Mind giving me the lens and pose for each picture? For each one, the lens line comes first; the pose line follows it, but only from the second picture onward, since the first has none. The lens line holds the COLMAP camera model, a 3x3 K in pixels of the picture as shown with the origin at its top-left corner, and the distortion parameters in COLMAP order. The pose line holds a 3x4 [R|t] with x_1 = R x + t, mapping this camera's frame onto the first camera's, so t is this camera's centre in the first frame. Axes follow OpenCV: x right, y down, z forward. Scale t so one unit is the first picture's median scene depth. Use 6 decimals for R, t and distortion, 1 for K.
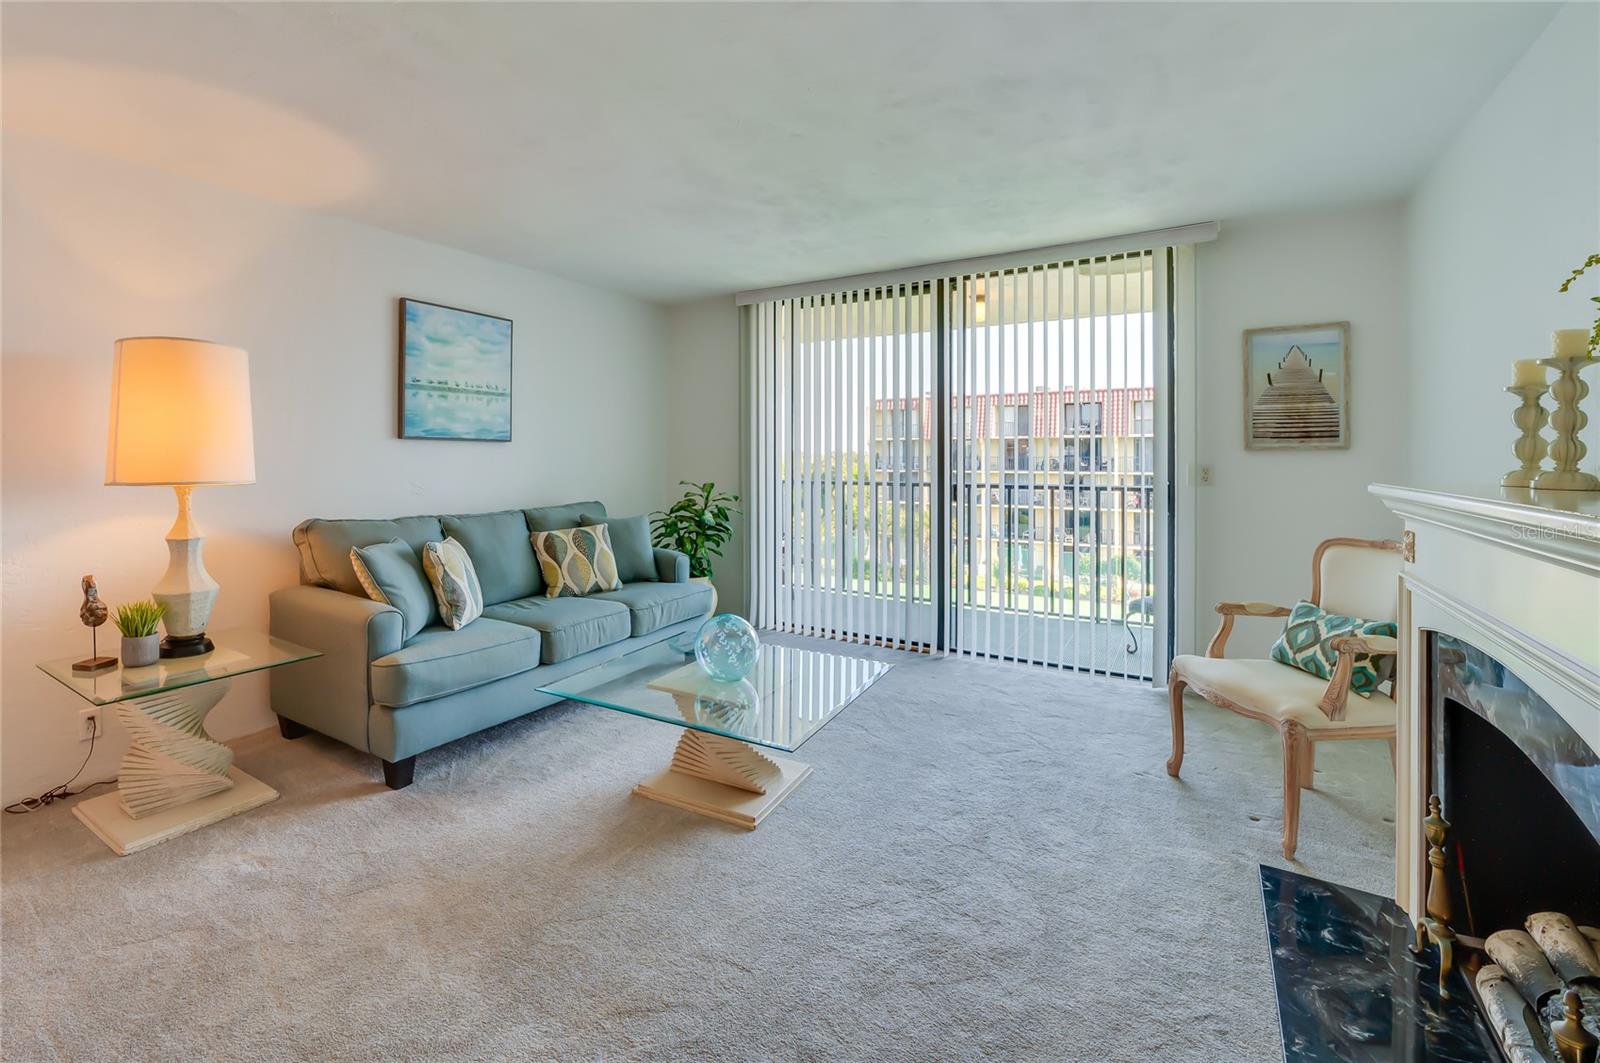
lens RADIAL K [[732.0, 0, 687.8], [0, 732.0, 456.6], [0, 0, 1]] dist [-0.014428, 0.000868]
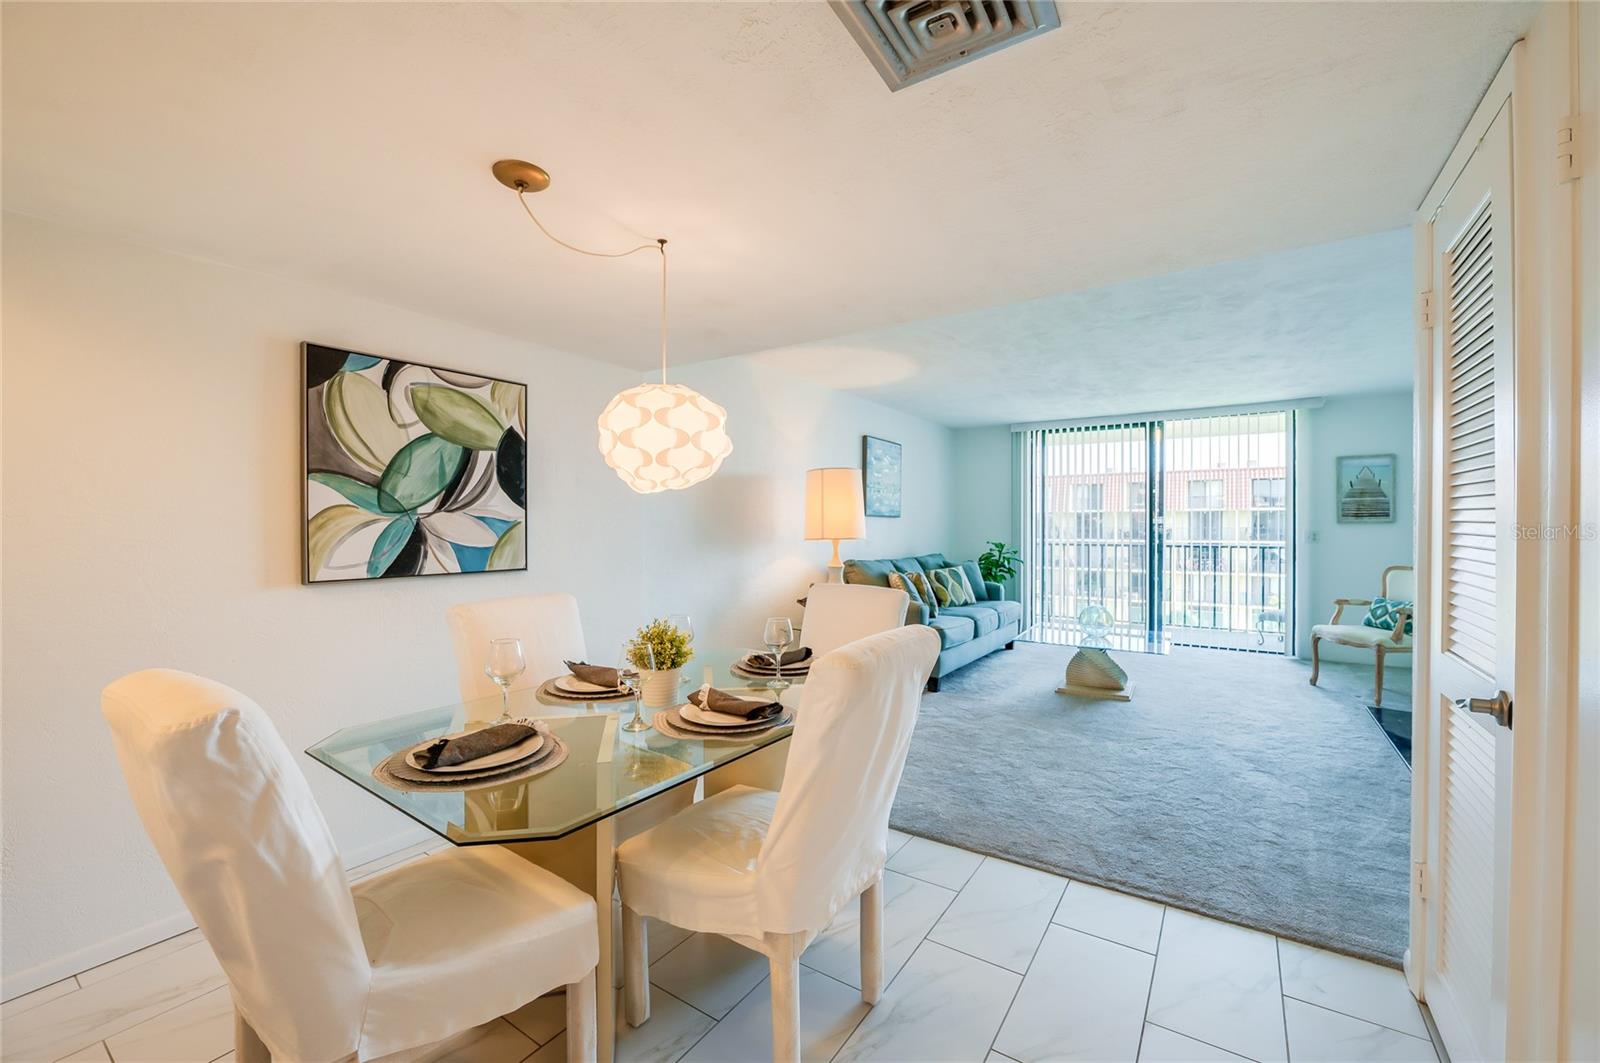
lens RADIAL K [[644.9, 0, 805.7], [0, 644.9, 528.8], [0, 0, 1]] dist [-0.010103, 0.000044]
pose [[0.999687, 0.001050, 0.025016, -0.576494], [-0.001116, 0.999996, 0.002634, 0.002430], [-0.025013, -0.002661, 0.999684, -0.543860]]
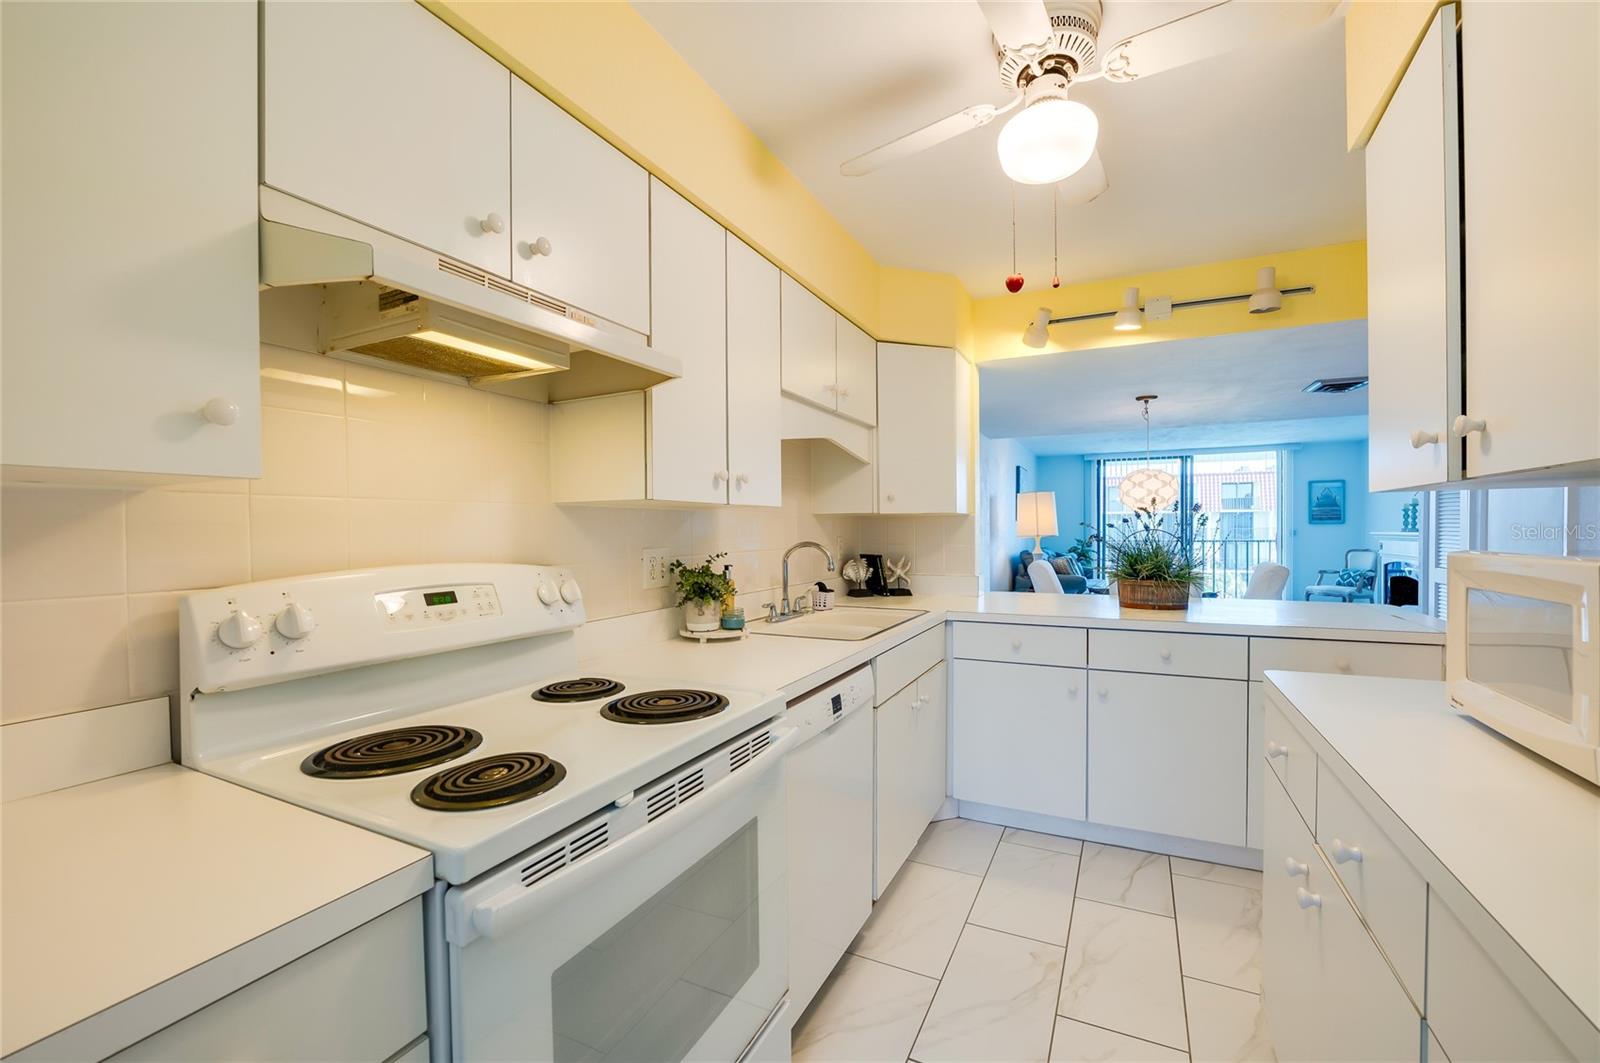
lens RADIAL K [[659.9, 0, 801.7], [0, 659.9, 537.3], [0, 0, 1]] dist [-0.000126, 0.000065]
pose [[0.987986, -0.007922, 0.154338, -1.515212], [0.006607, 0.999937, 0.009029, 0.006739], [-0.154400, -0.007901, 0.987977, -1.181154]]
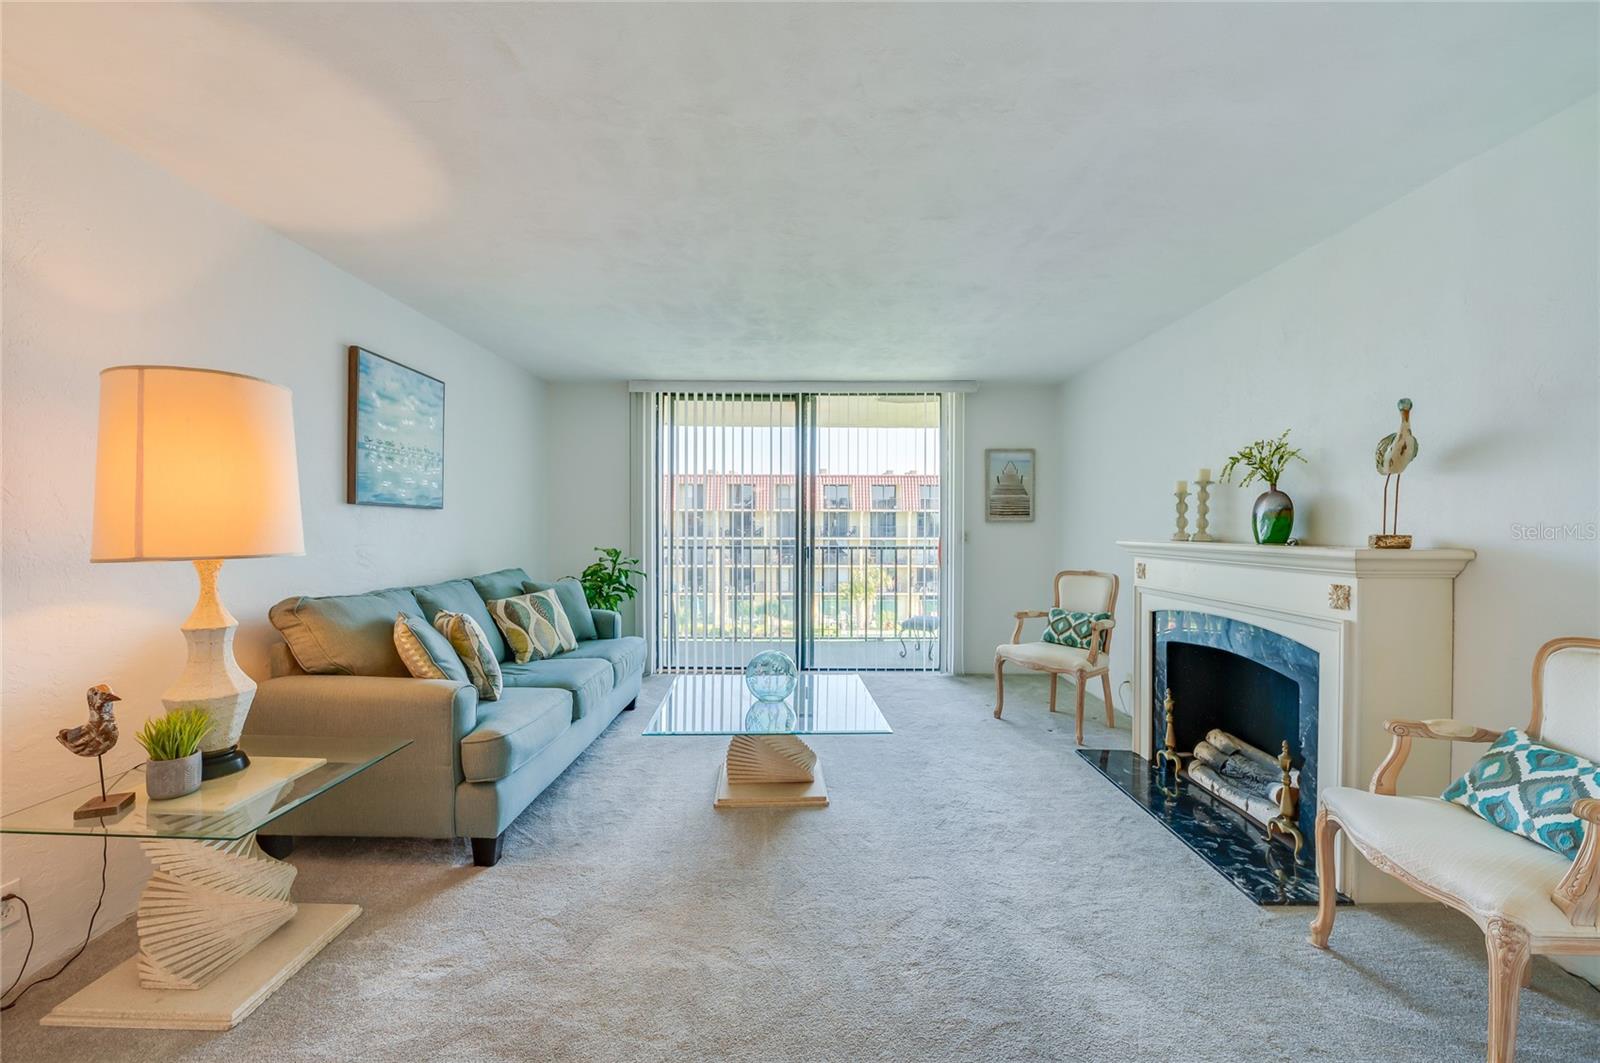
lens RADIAL K [[644.9, 0, 805.7], [0, 644.9, 528.8], [0, 0, 1]] dist [-0.010103, 0.000044]
pose [[0.815262, -0.000506, 0.579093, -0.398289], [-0.002204, 0.999990, 0.003976, 0.001373], [-0.579089, -0.004518, 0.815252, 0.042608]]
